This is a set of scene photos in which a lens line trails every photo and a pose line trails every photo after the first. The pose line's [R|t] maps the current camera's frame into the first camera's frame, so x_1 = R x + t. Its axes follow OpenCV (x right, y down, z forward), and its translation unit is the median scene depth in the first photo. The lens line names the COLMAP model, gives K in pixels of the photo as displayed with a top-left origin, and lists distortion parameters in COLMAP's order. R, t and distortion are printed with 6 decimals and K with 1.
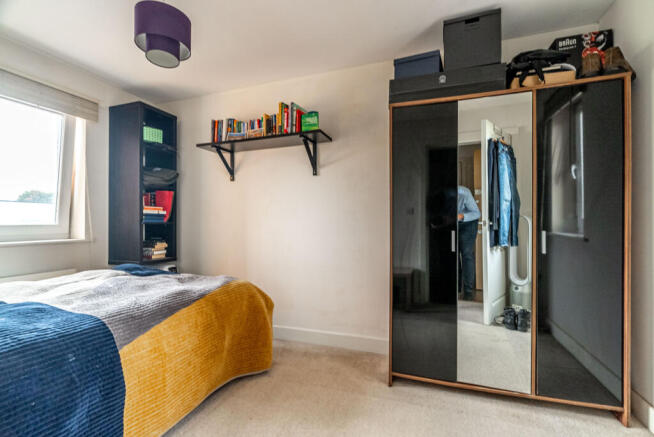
lens RADIAL K [[300.3, 0, 327.5], [0, 300.3, 219.0], [0, 0, 1]] dist [-0.007639, 0.003300]
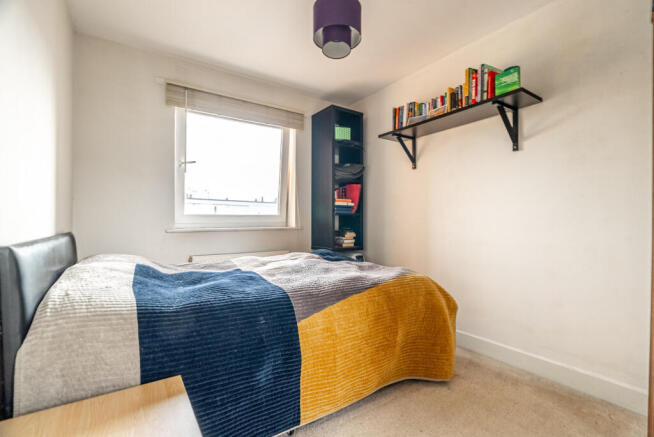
lens RADIAL K [[300.3, 0, 329.3], [0, 300.3, 219.8], [0, 0, 1]] dist [-0.007639, 0.003300]
pose [[0.810856, 0.005520, -0.585219, 0.025238], [0.002913, 0.999905, 0.013467, 0.024952], [0.585238, -0.012625, 0.810763, 0.097129]]
